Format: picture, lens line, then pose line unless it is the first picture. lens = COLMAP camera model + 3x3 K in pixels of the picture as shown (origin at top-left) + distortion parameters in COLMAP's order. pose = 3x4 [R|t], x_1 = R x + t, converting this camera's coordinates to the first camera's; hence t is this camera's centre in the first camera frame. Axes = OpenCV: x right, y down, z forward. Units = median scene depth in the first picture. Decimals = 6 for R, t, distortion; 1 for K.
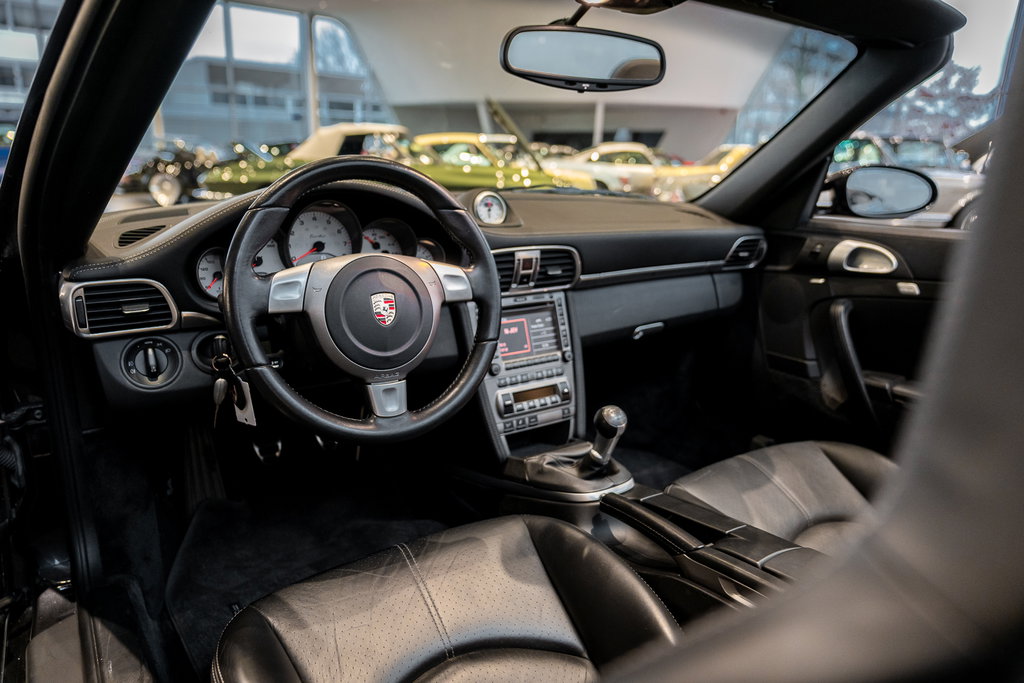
lens RADIAL K [[703.2, 0, 512.8], [0, 703.2, 343.2], [0, 0, 1]] dist [-0.003926, -0.002231]
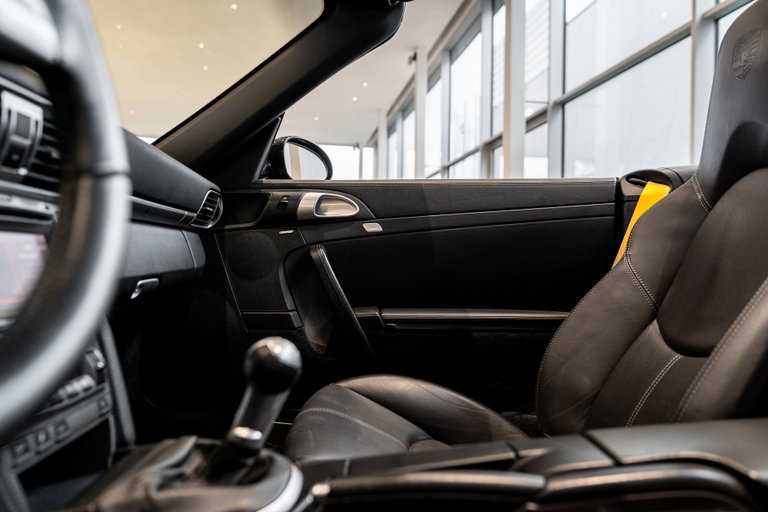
lens RADIAL K [[527.4, 0, 383.1], [0, 527.4, 254.2], [0, 0, 1]] dist [-0.003926, -0.002231]
pose [[0.532789, 0.001142, 0.846247, -0.144987], [0.208991, 0.968847, -0.132886, 0.076198], [-0.820036, 0.247659, 0.515952, 0.517974]]
